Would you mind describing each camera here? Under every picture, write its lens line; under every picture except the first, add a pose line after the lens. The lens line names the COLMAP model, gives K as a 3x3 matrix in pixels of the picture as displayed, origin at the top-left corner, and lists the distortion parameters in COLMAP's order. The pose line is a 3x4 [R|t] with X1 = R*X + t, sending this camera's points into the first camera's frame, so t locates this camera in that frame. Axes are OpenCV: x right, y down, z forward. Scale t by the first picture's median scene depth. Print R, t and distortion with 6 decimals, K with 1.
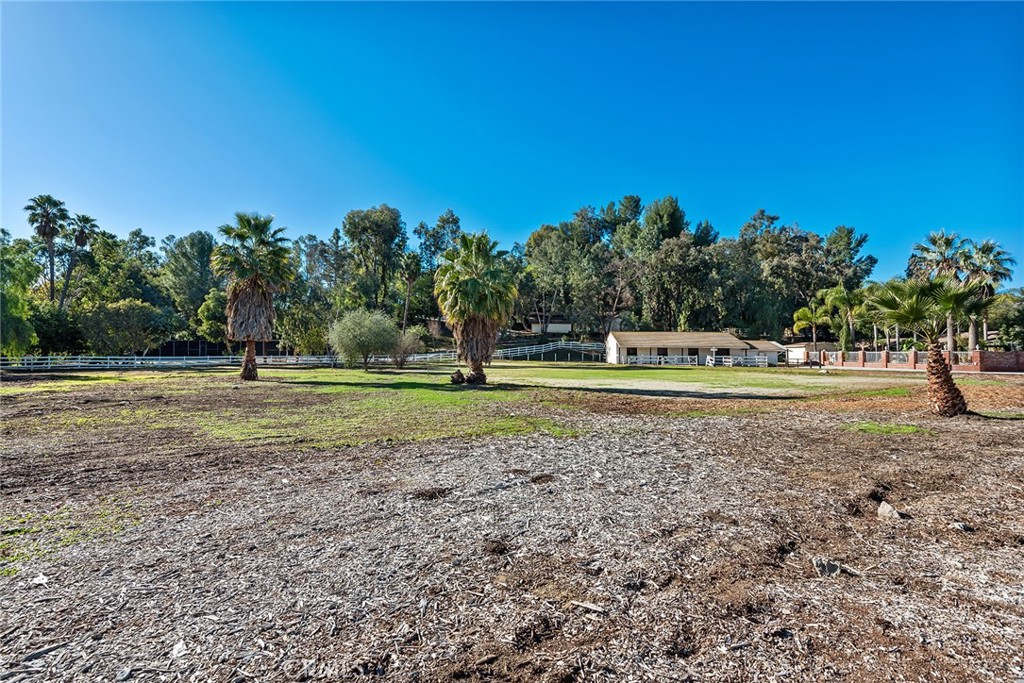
lens RADIAL K [[475.2, 0, 512.3], [0, 475.2, 332.2], [0, 0, 1]] dist [-0.000488, -0.000455]
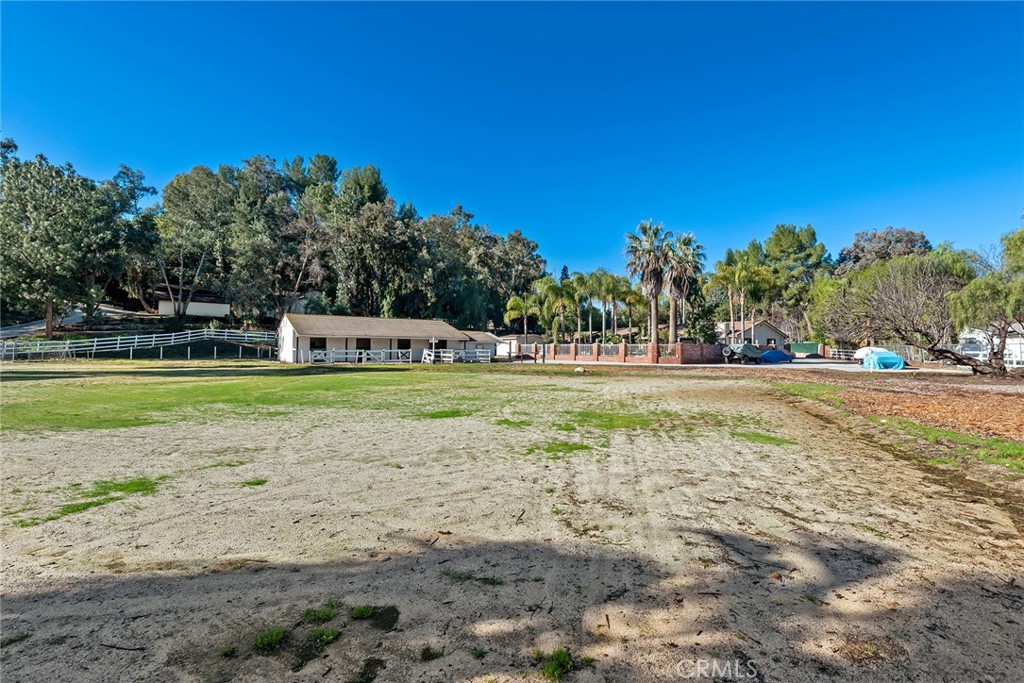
lens RADIAL K [[476.2, 0, 512.0], [0, 476.2, 341.5], [0, 0, 1]] dist [0.013558, -0.000199]
pose [[0.815926, 0.004532, 0.578139, 0.060742], [-0.023789, 0.999386, 0.025738, 0.009788], [-0.577667, -0.034754, 0.815532, 0.207766]]
